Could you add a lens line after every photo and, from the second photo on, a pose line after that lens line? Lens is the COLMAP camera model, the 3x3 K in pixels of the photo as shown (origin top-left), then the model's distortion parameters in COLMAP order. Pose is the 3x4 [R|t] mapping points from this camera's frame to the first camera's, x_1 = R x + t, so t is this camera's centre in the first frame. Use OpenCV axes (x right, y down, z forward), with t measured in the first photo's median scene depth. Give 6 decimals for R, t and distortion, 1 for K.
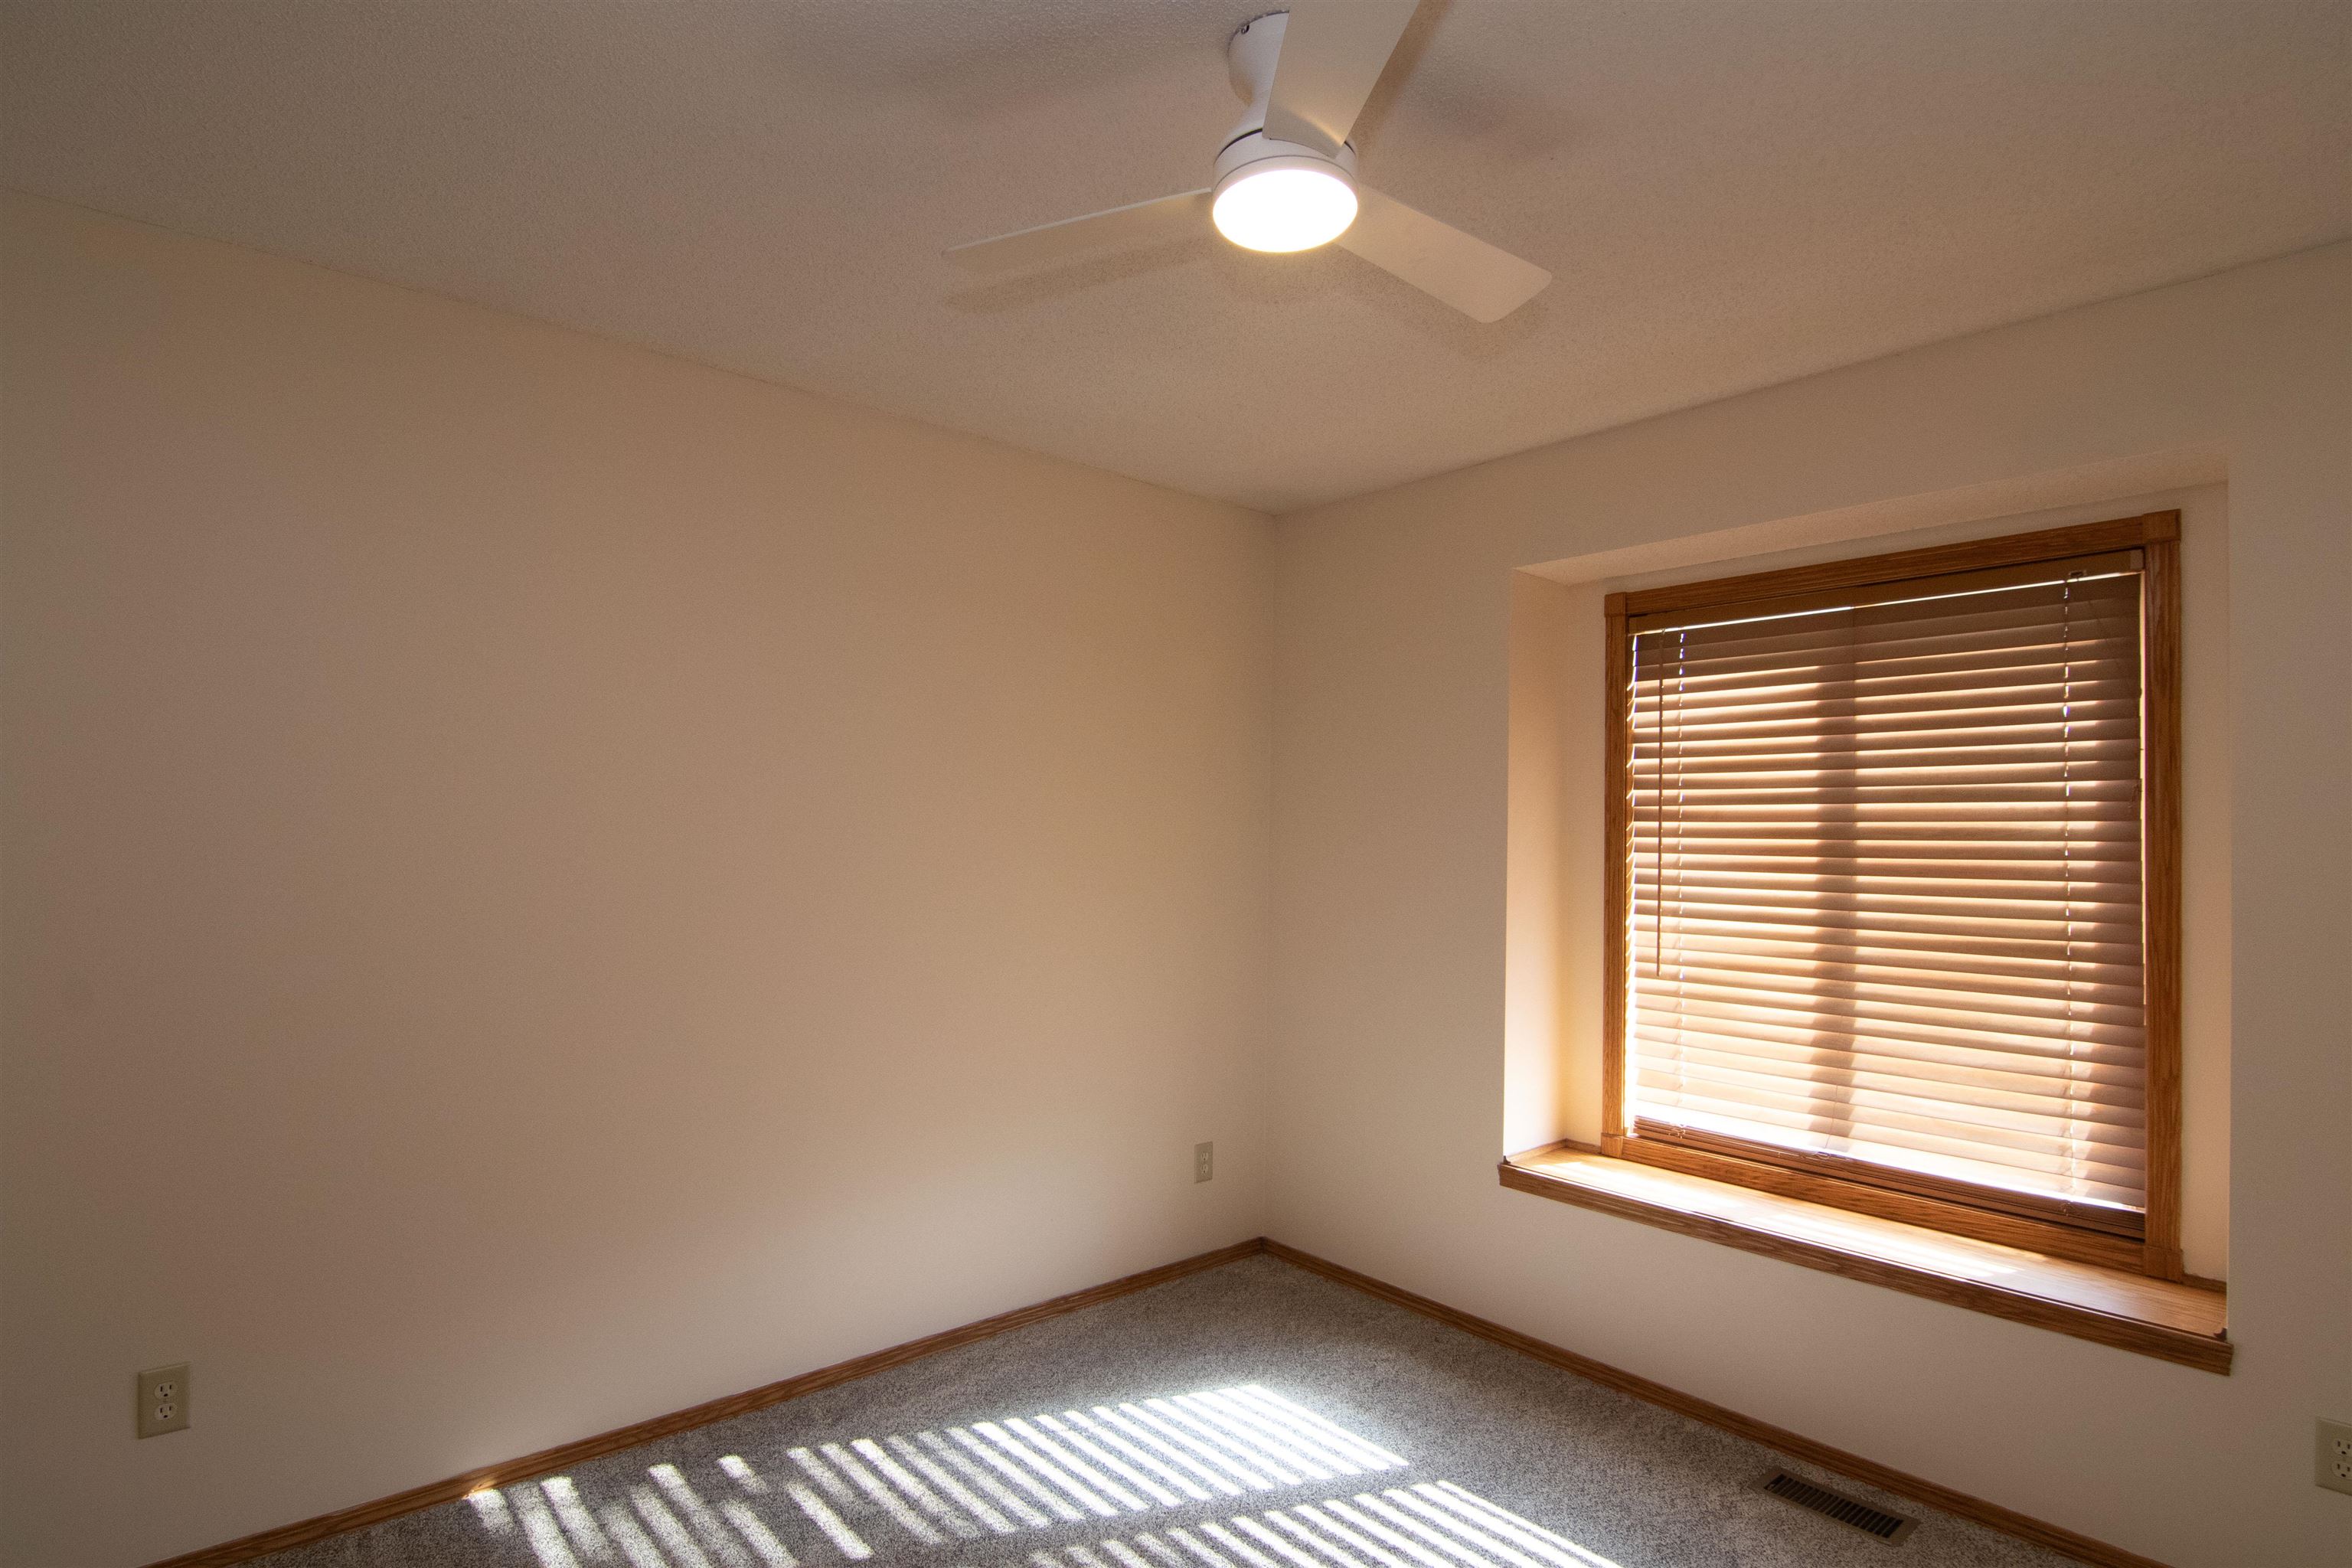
lens RADIAL K [[1214.1, 0, 1182.2], [0, 1214.1, 802.9], [0, 0, 1]] dist [-0.001191, -0.014601]
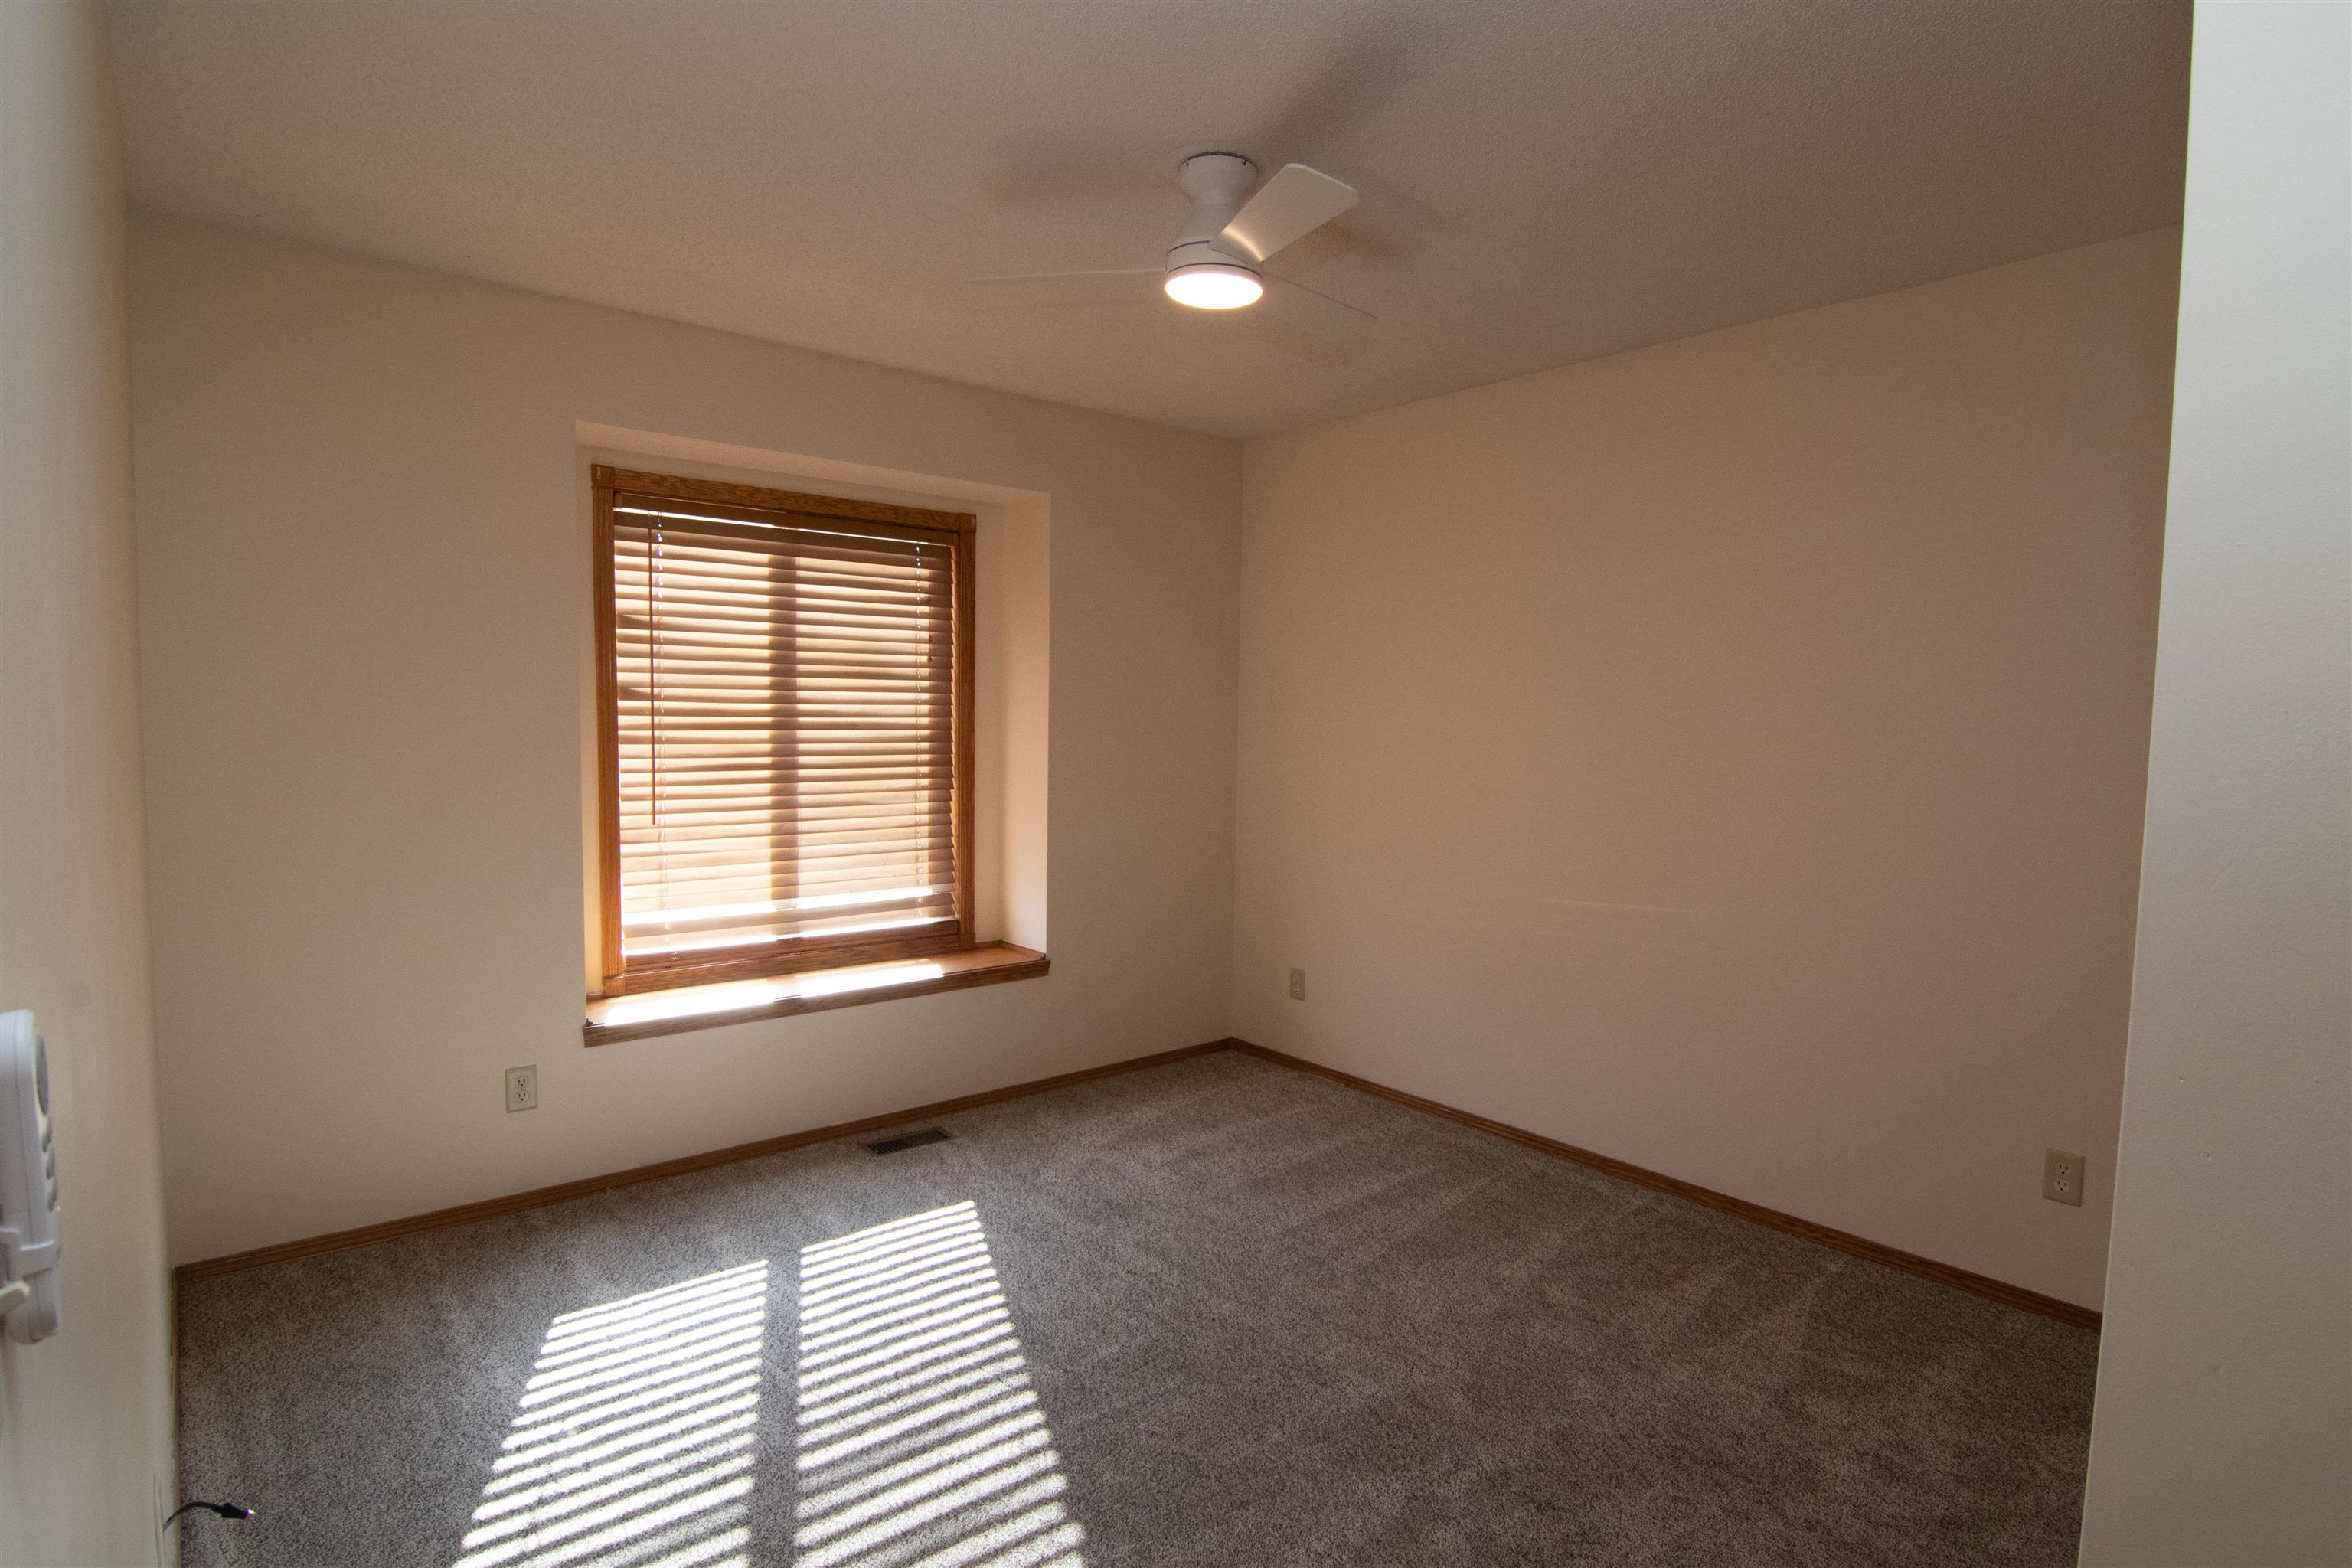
lens RADIAL K [[1214.1, 0, 1182.2], [0, 1214.1, 802.9], [0, 0, 1]] dist [-0.001191, -0.014601]
pose [[0.004111, -0.083882, 0.996467, -0.924980], [-0.035369, 0.995840, 0.083975, 0.014848], [-0.999366, -0.035589, 0.001127, 0.650459]]
